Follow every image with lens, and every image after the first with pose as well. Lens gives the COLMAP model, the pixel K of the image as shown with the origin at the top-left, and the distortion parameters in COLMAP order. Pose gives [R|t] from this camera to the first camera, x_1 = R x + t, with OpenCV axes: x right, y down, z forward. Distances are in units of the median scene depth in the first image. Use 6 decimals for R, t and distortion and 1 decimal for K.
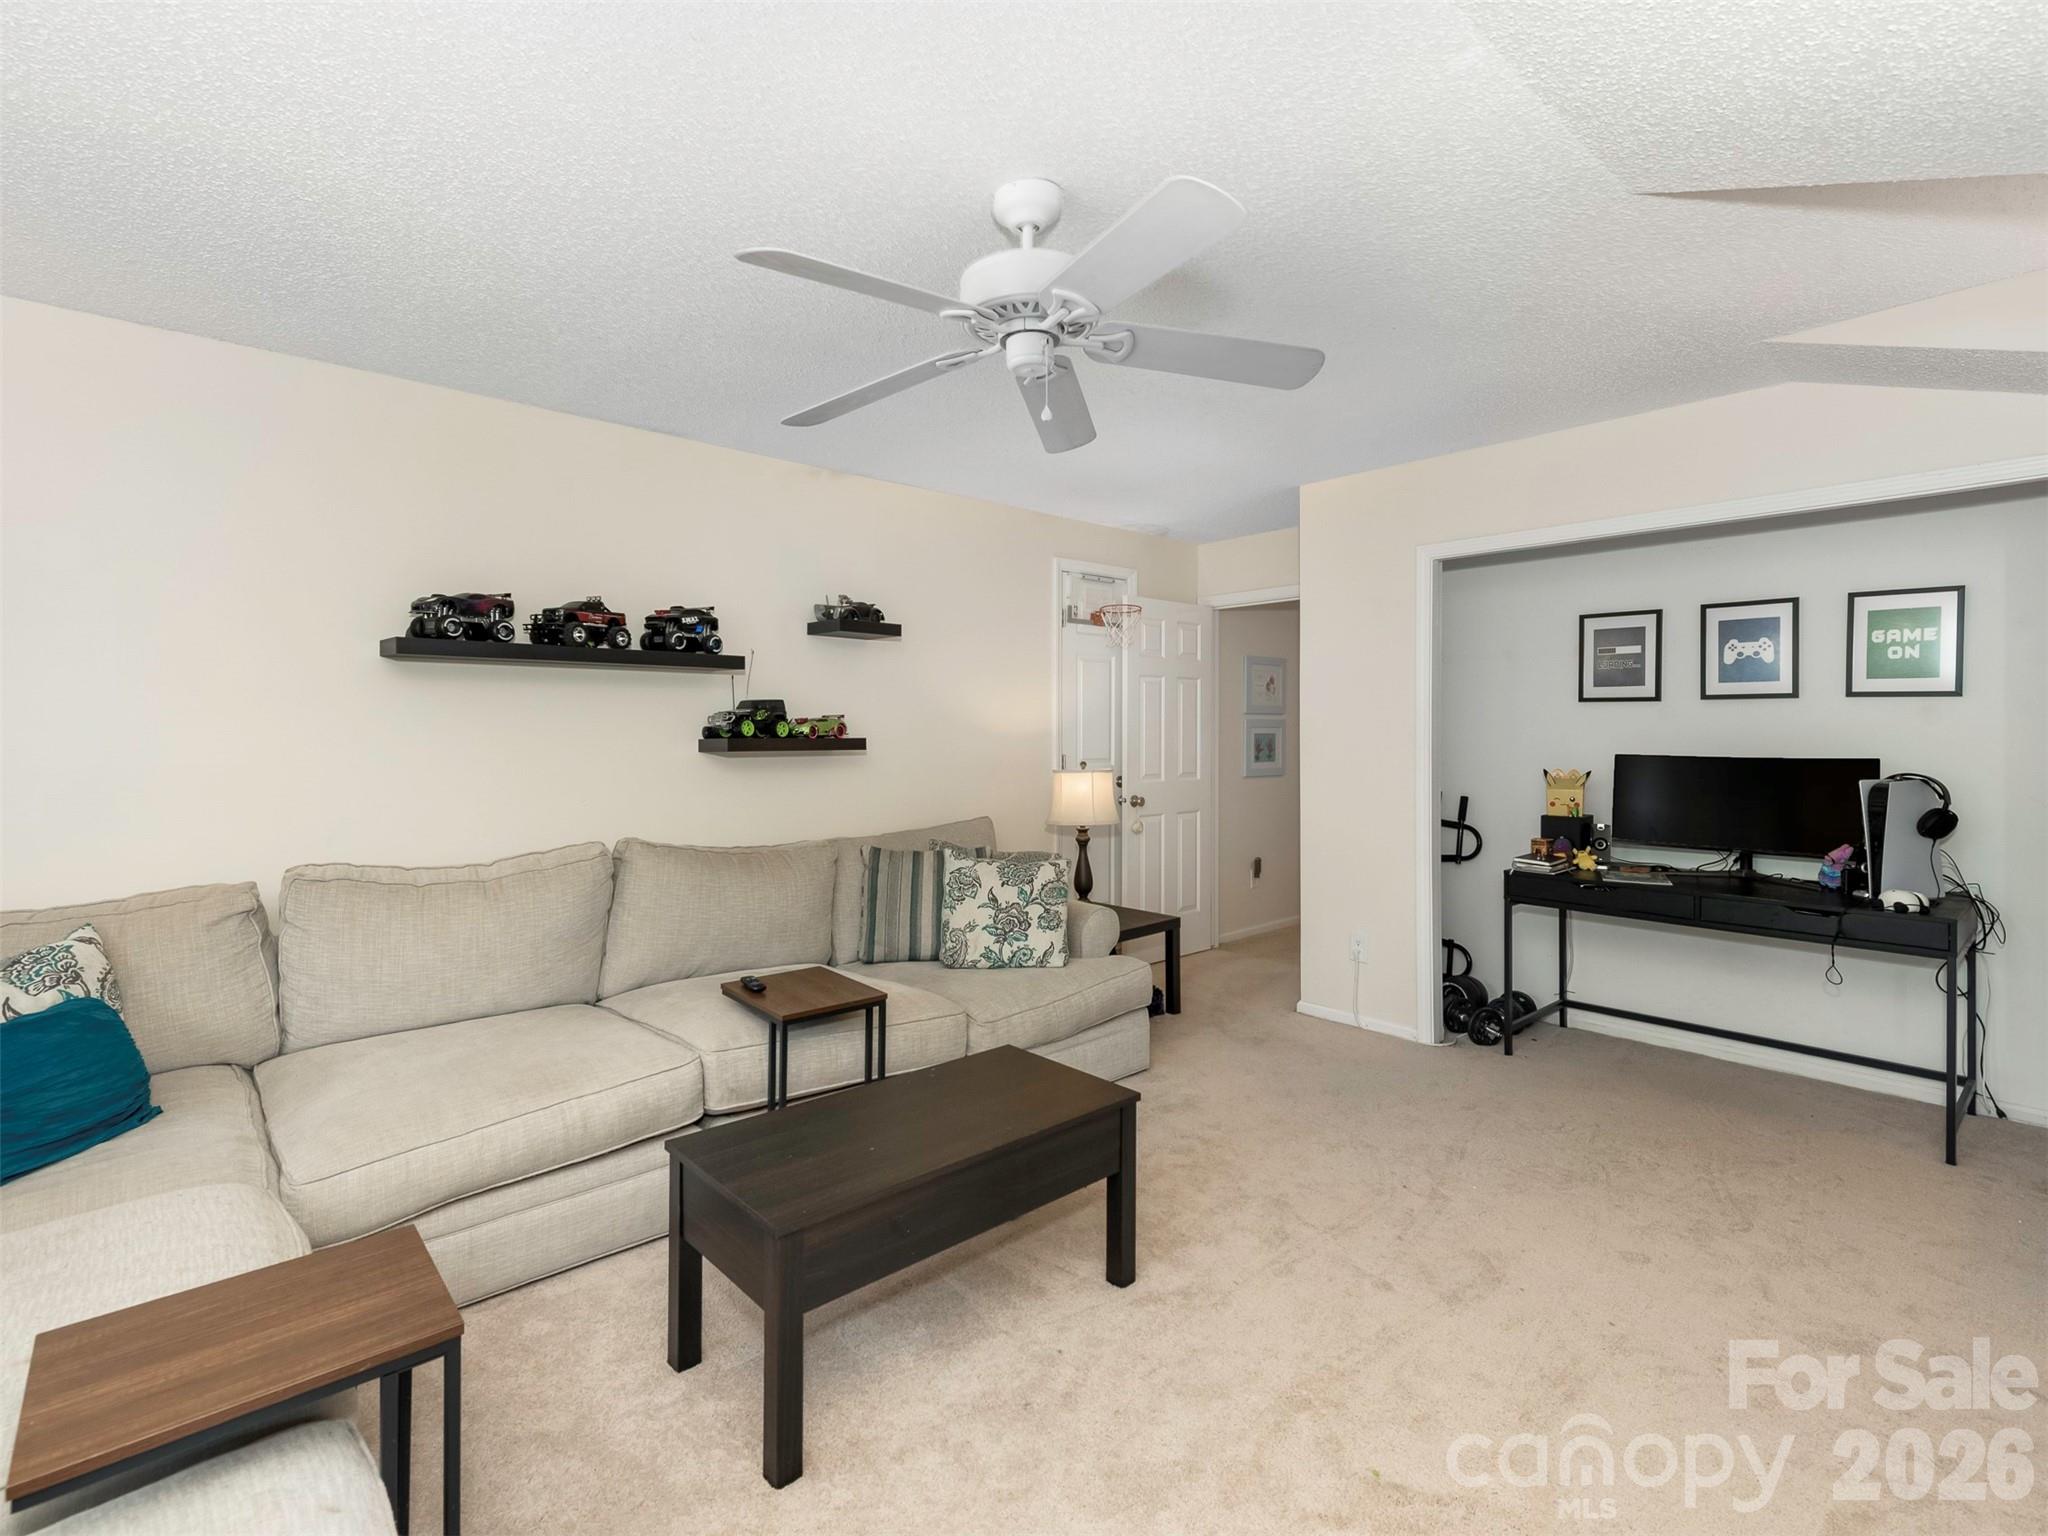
lens RADIAL K [[928.5, 0, 1015.5], [0, 928.5, 766.9], [0, 0, 1]] dist [0.018691, -0.011126]
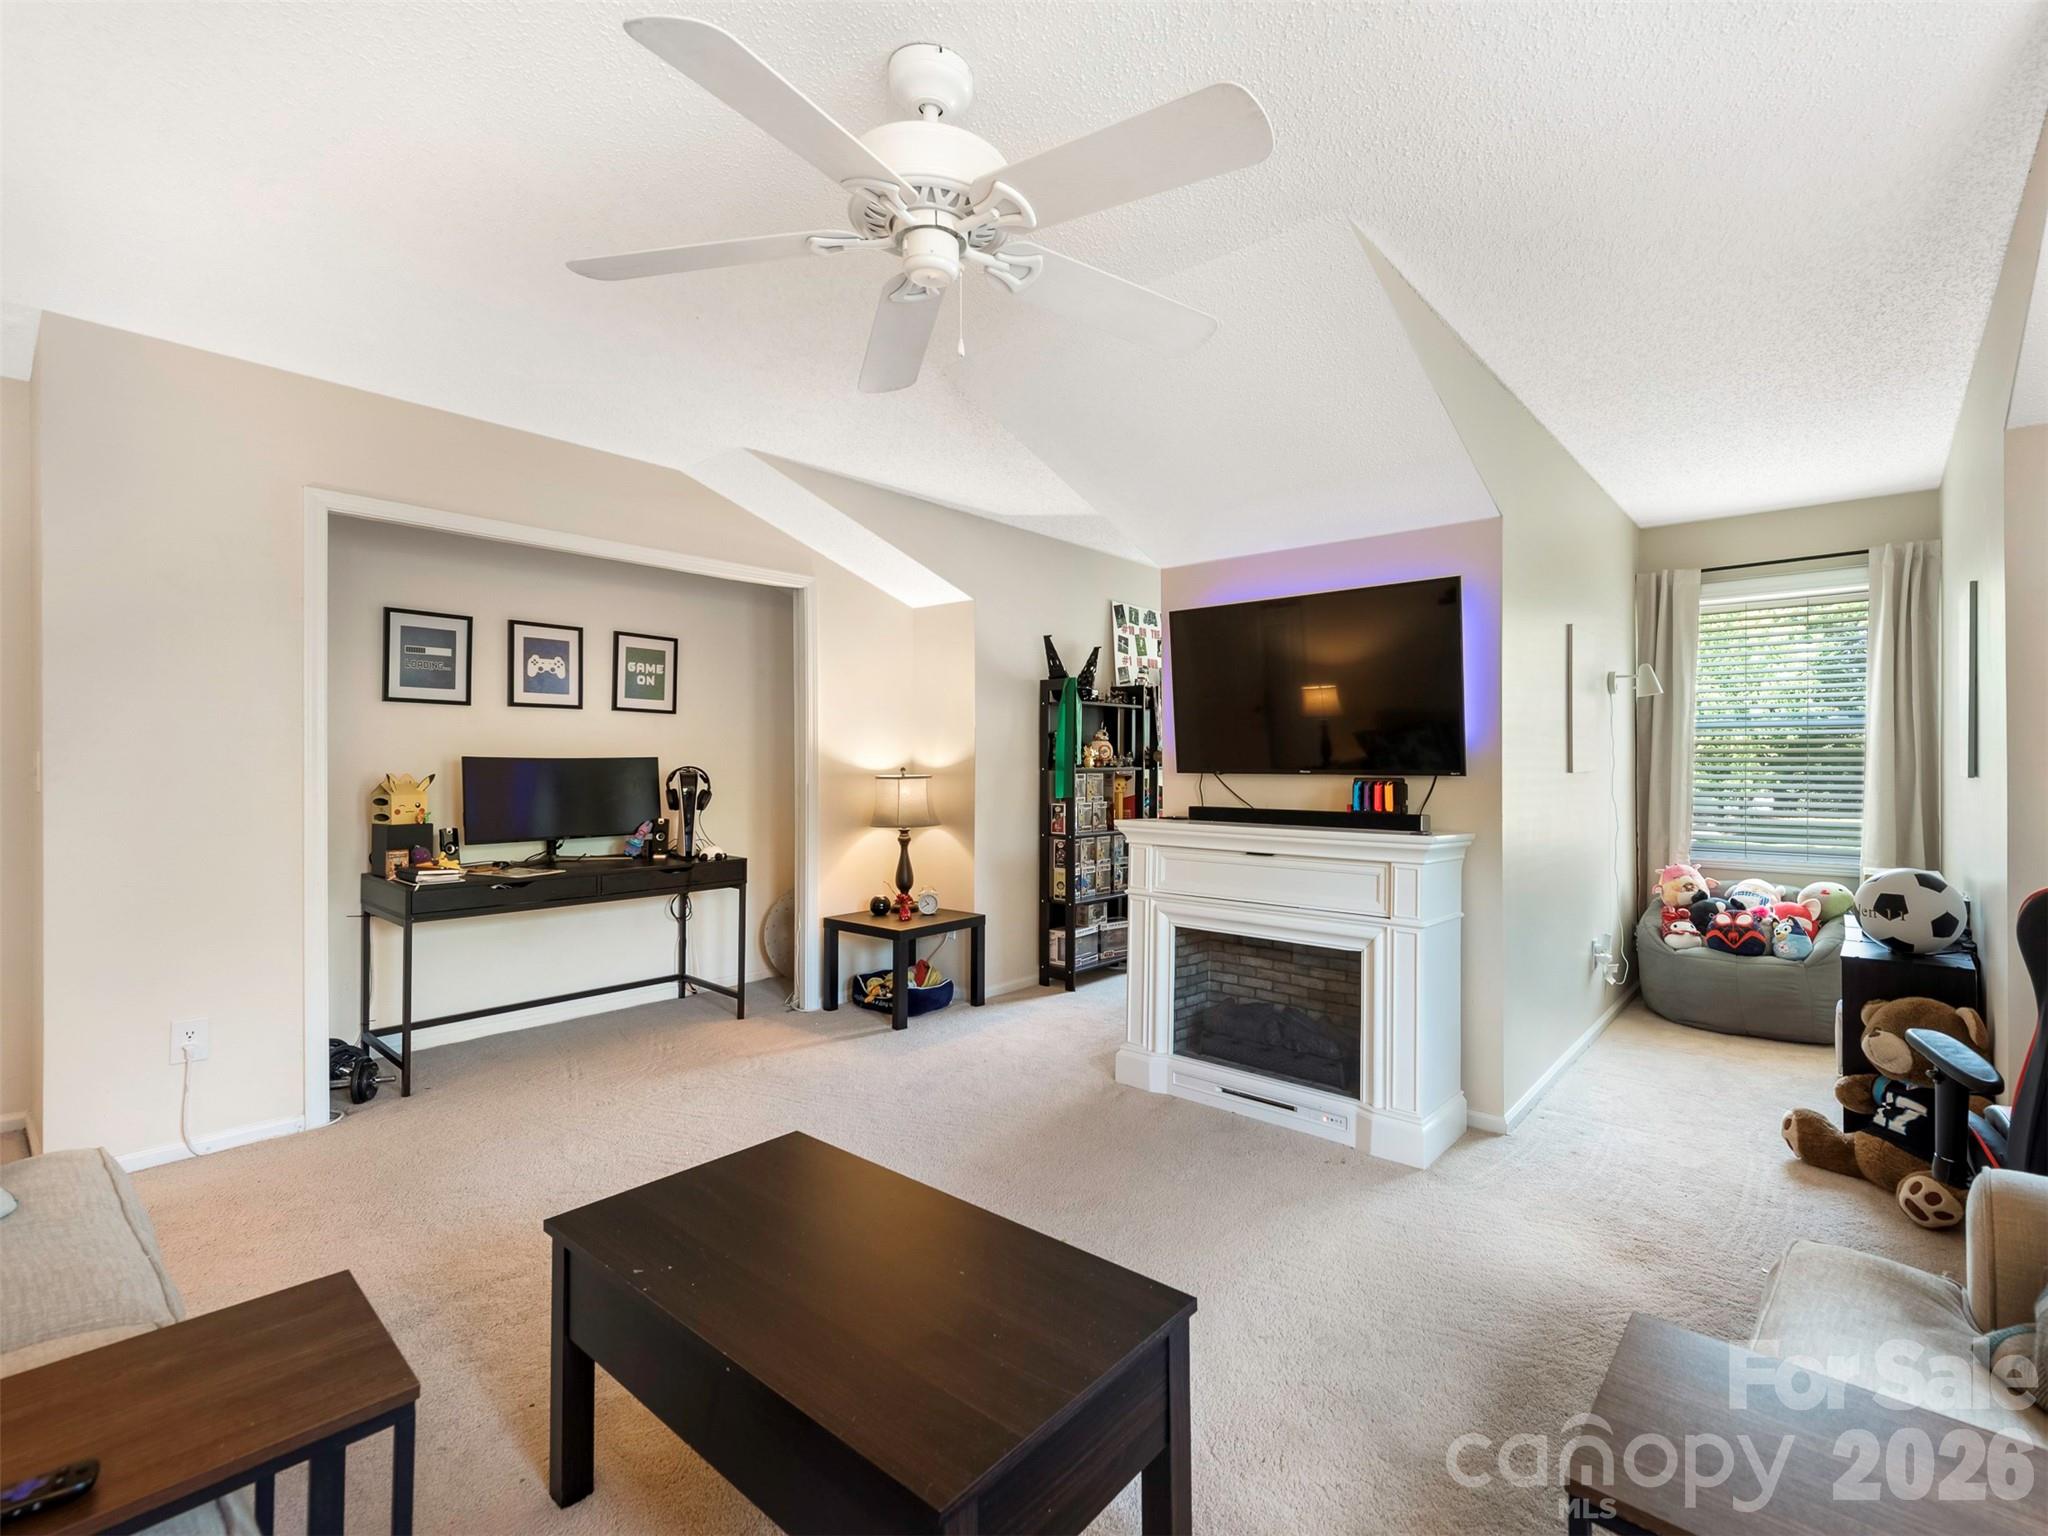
lens RADIAL K [[928.5, 0, 1015.5], [0, 928.5, 766.9], [0, 0, 1]] dist [0.018691, -0.011126]
pose [[-0.088132, -0.008658, 0.996071, -0.418247], [0.033001, 0.999388, 0.011607, 0.006471], [-0.995562, 0.033894, -0.087792, 0.514165]]
